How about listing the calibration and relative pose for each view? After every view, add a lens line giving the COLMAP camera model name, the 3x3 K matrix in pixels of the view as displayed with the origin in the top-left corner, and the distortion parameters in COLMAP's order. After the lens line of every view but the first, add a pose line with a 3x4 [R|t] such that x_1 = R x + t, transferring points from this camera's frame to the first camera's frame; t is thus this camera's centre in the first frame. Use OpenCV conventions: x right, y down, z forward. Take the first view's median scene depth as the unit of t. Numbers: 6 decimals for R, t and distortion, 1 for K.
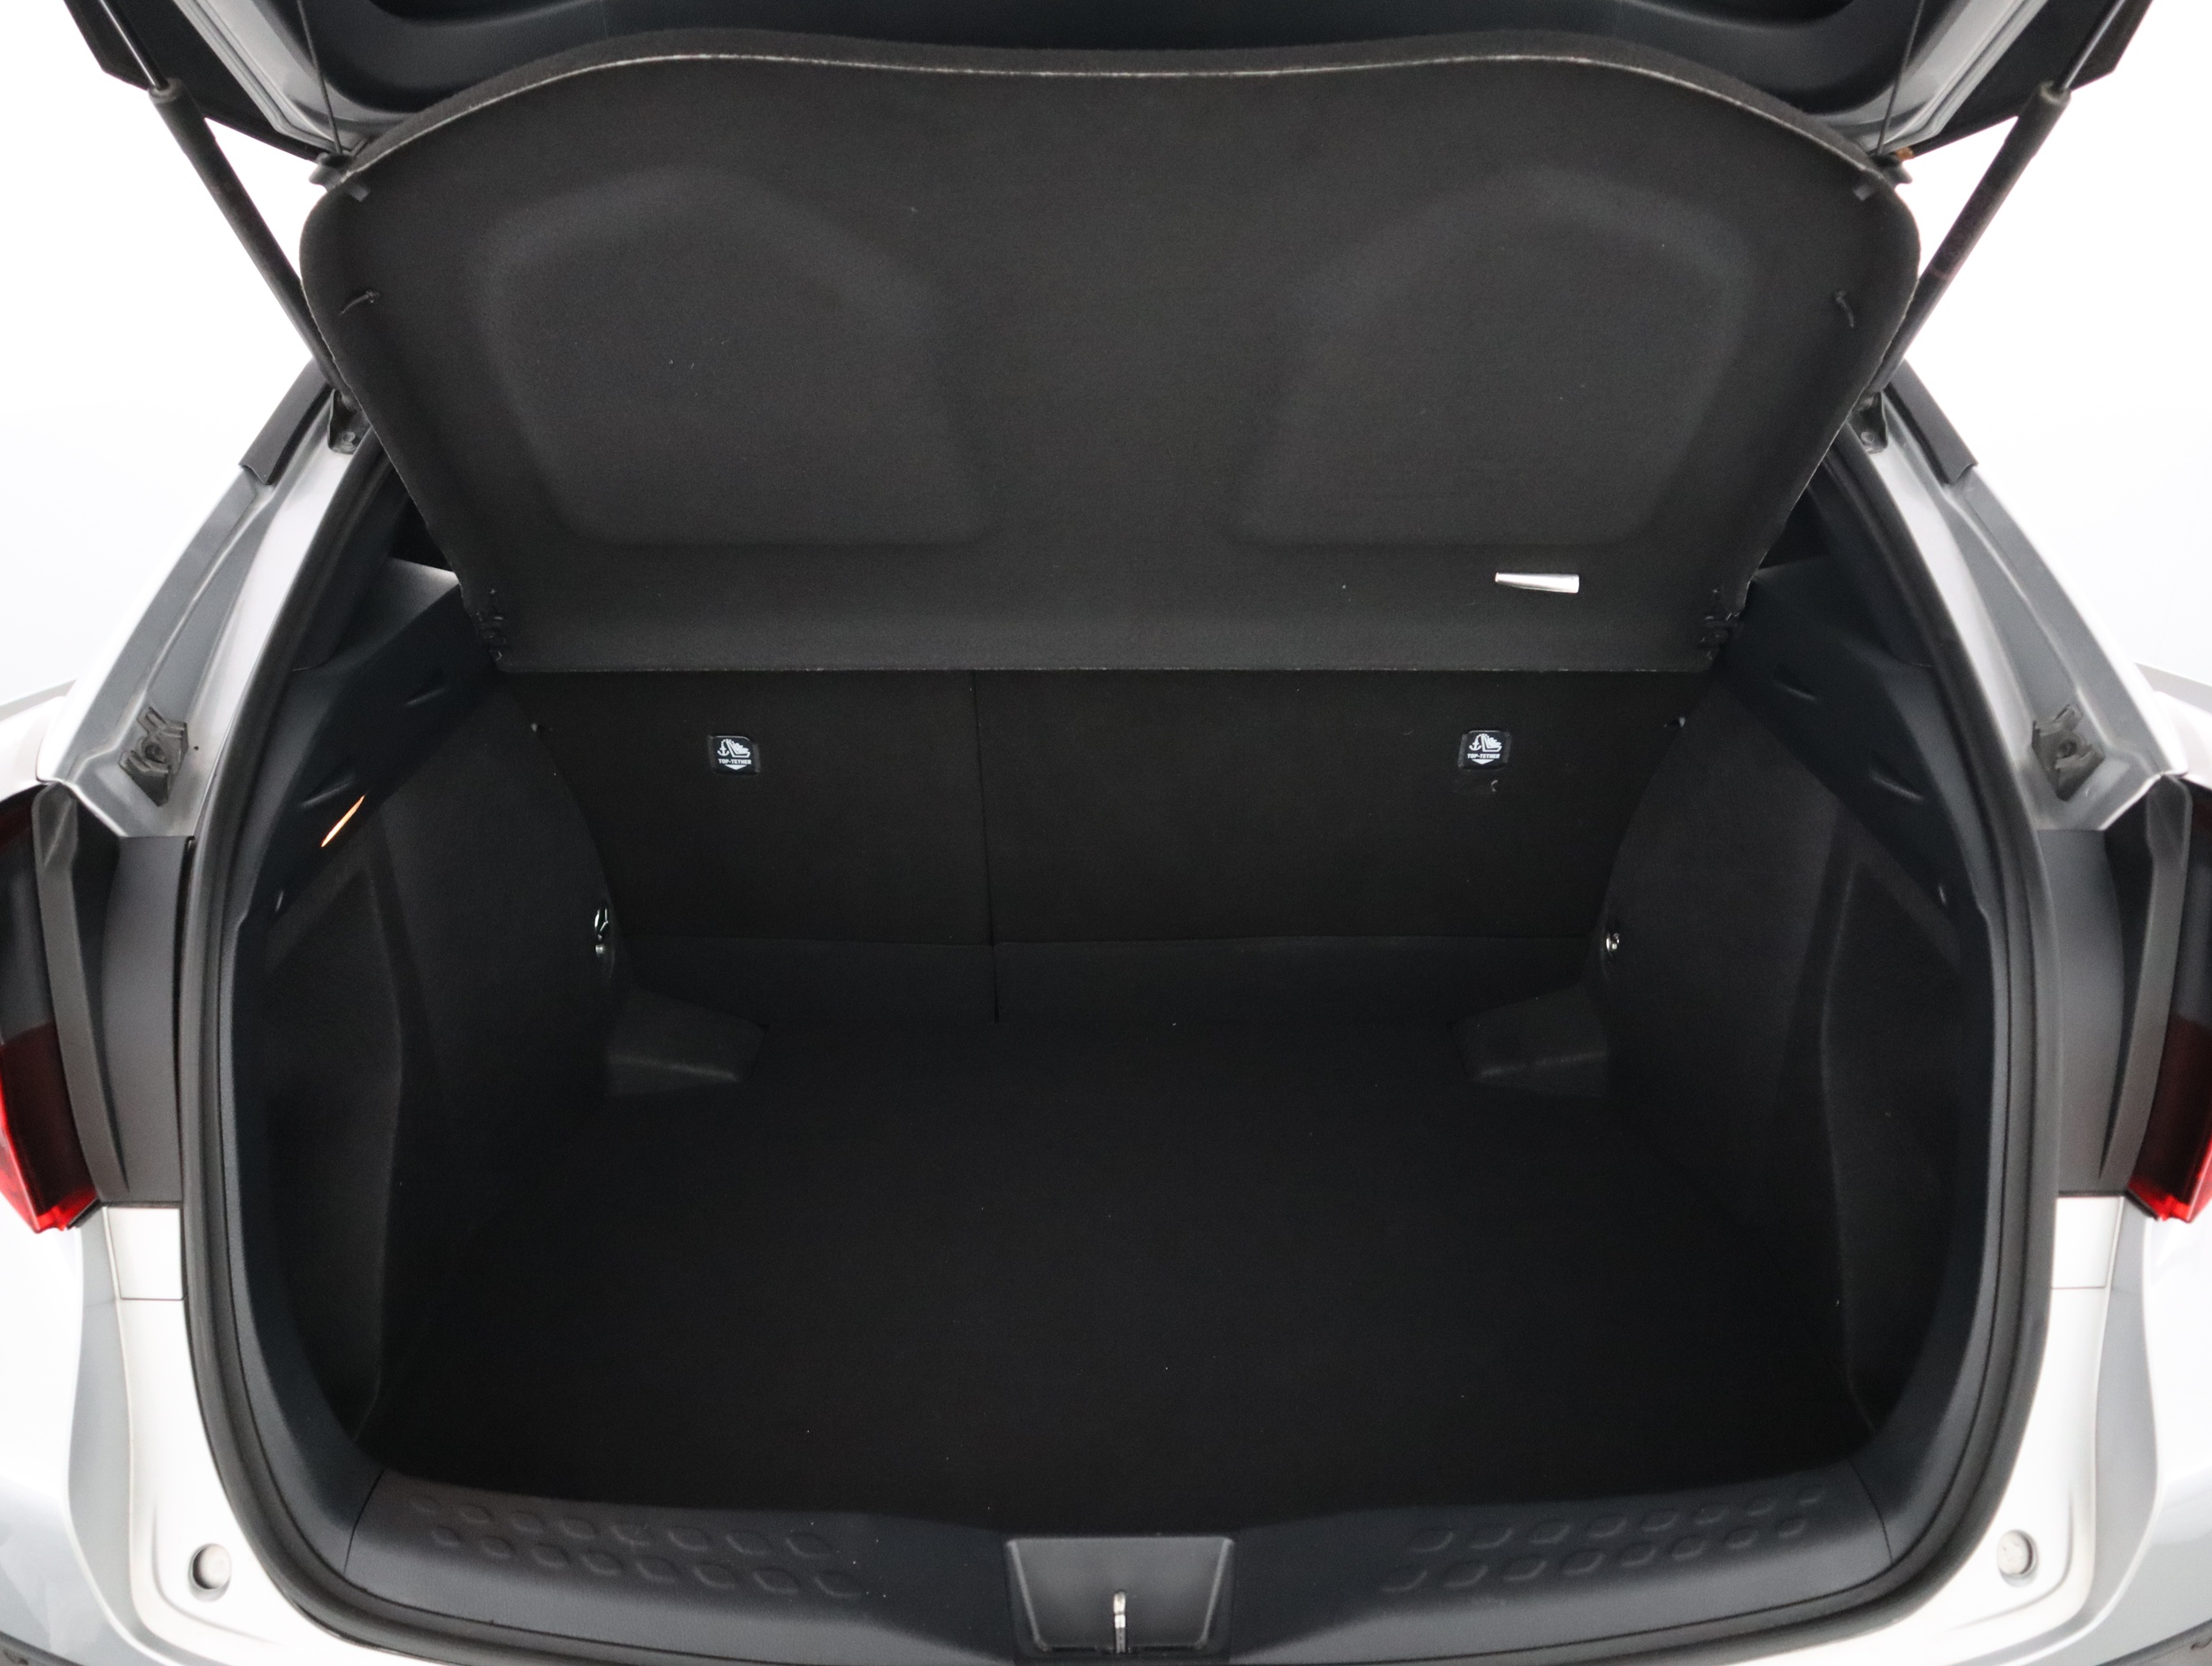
lens RADIAL K [[1720.5, 0, 1106.0], [0, 1720.5, 833.0], [0, 0, 1]] dist [-0.065997, 0.003459]
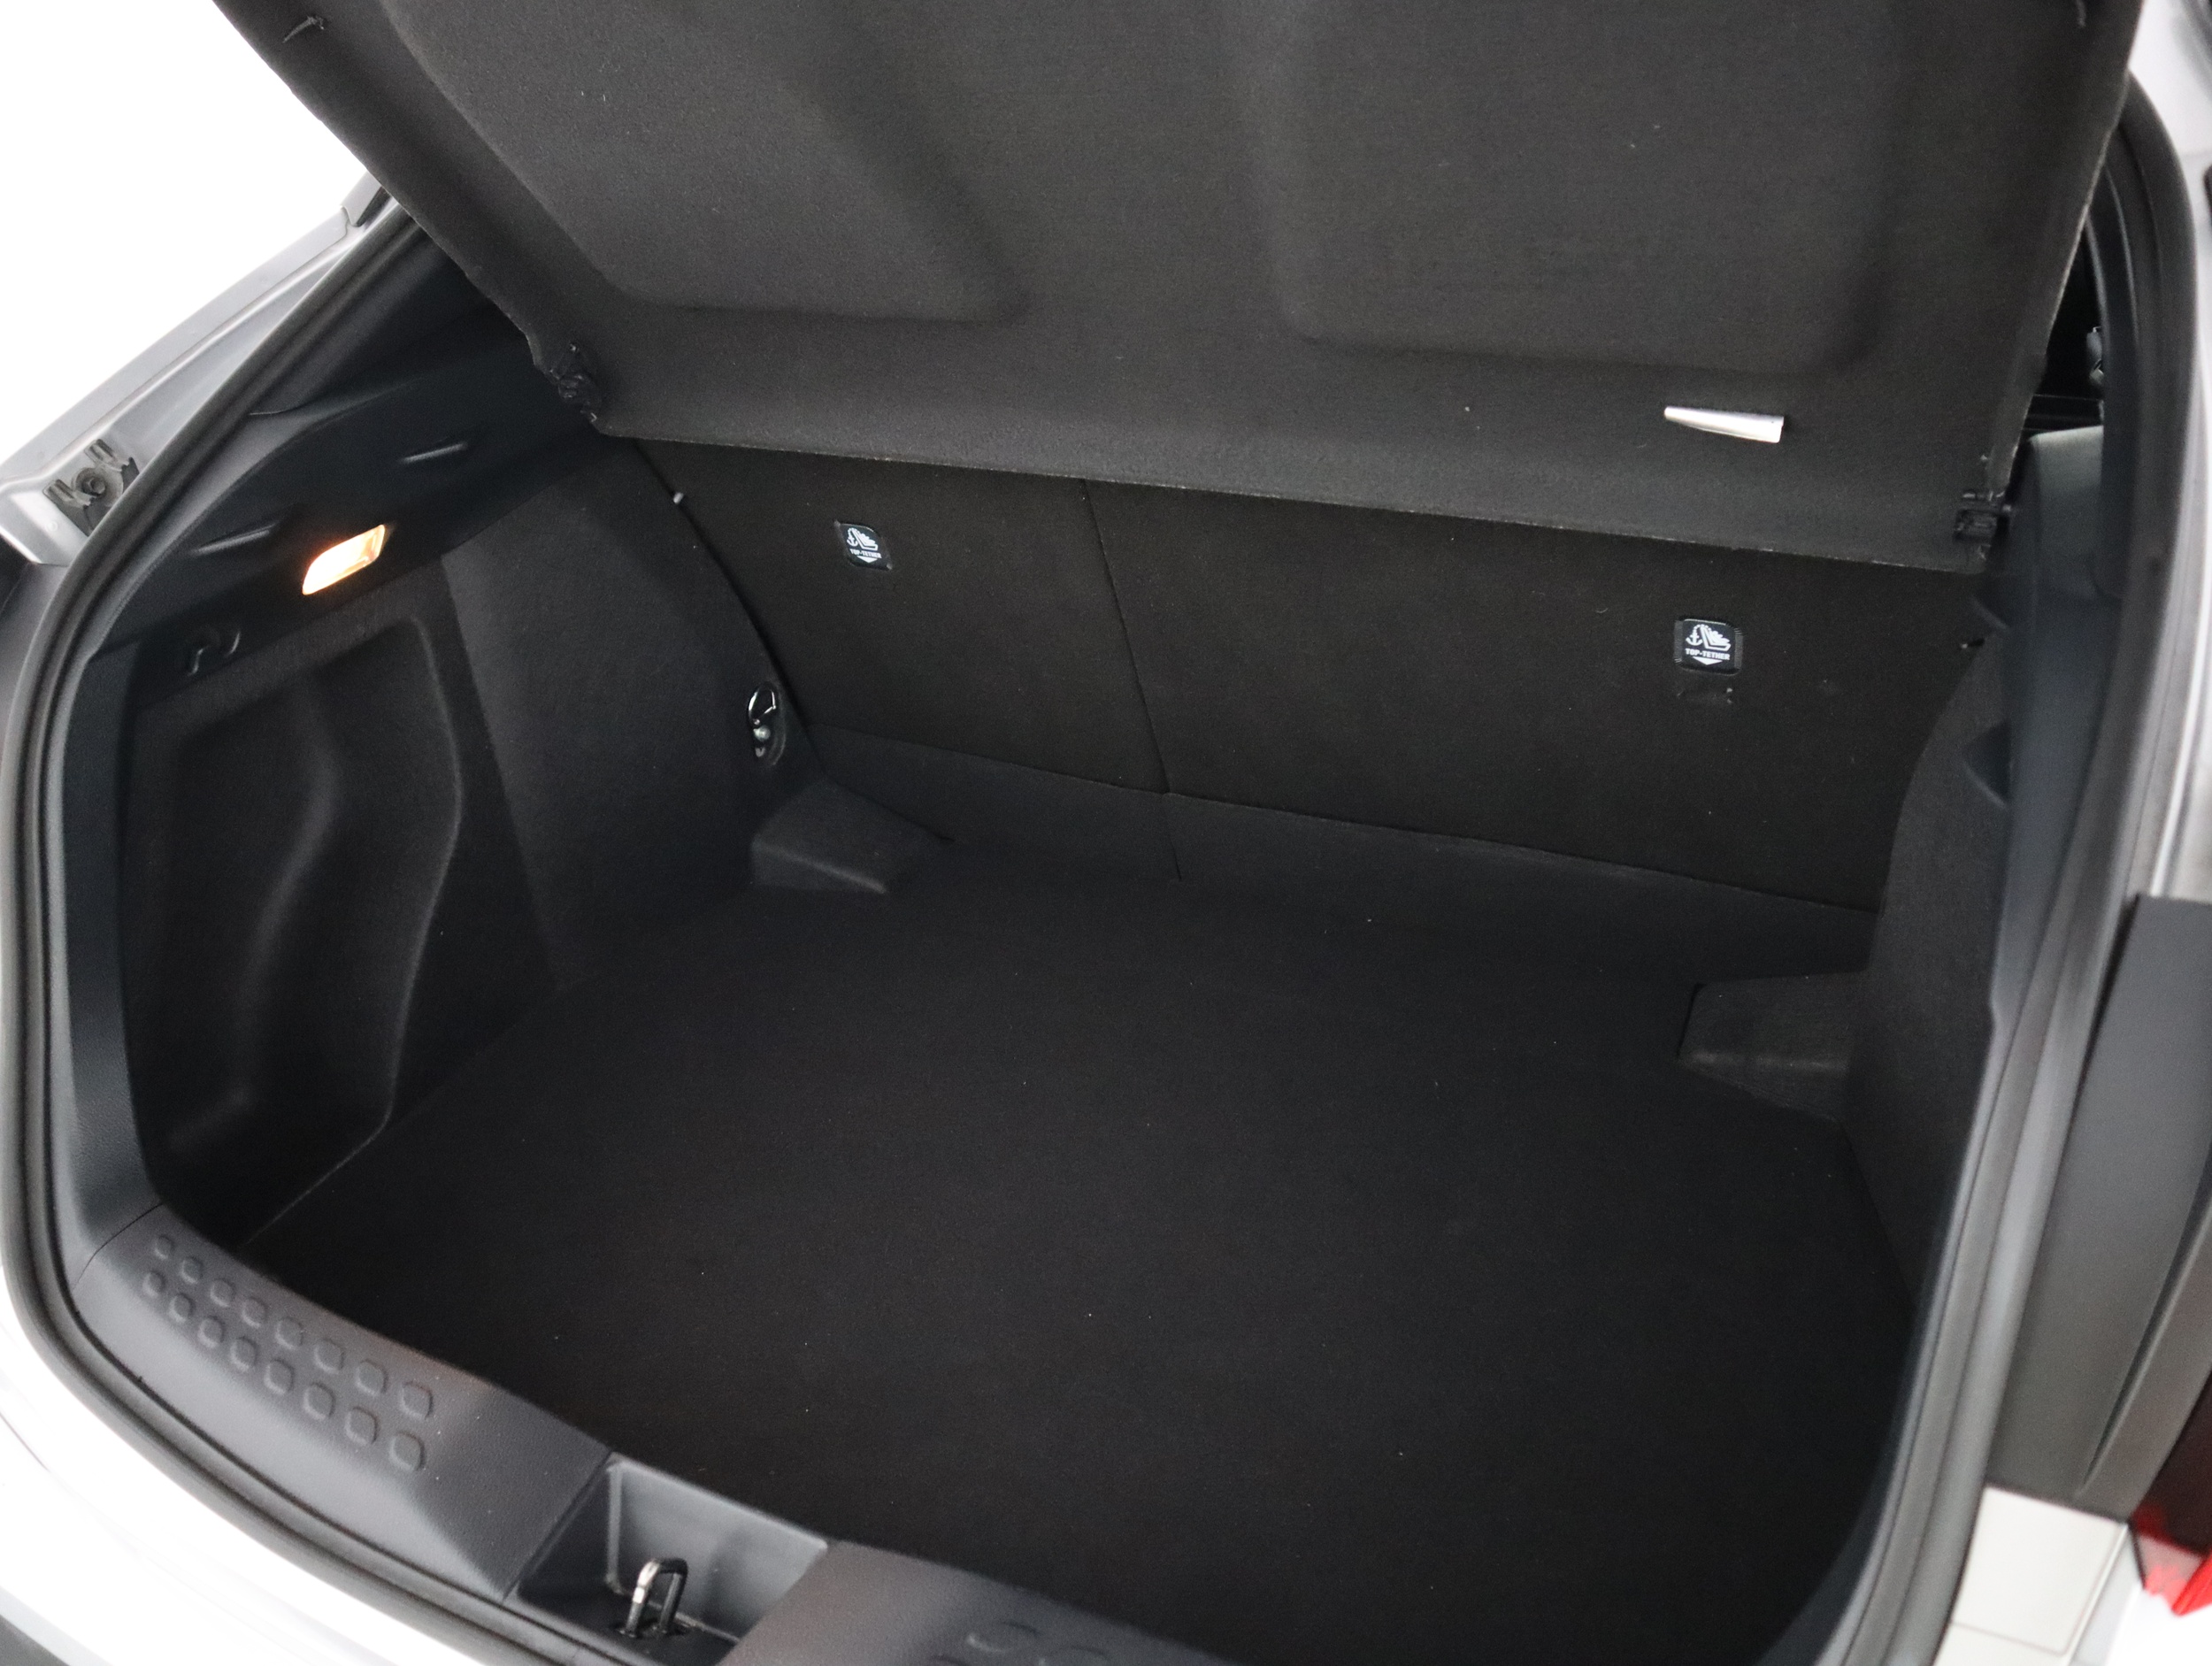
lens RADIAL K [[1720.5, 0, 1106.0], [0, 1720.5, 833.0], [0, 0, 1]] dist [-0.065997, 0.003459]
pose [[0.904707, 0.170875, -0.390265, 0.293574], [-0.125357, 0.982259, 0.139475, -0.039917], [0.407174, -0.077261, 0.910077, 0.206880]]
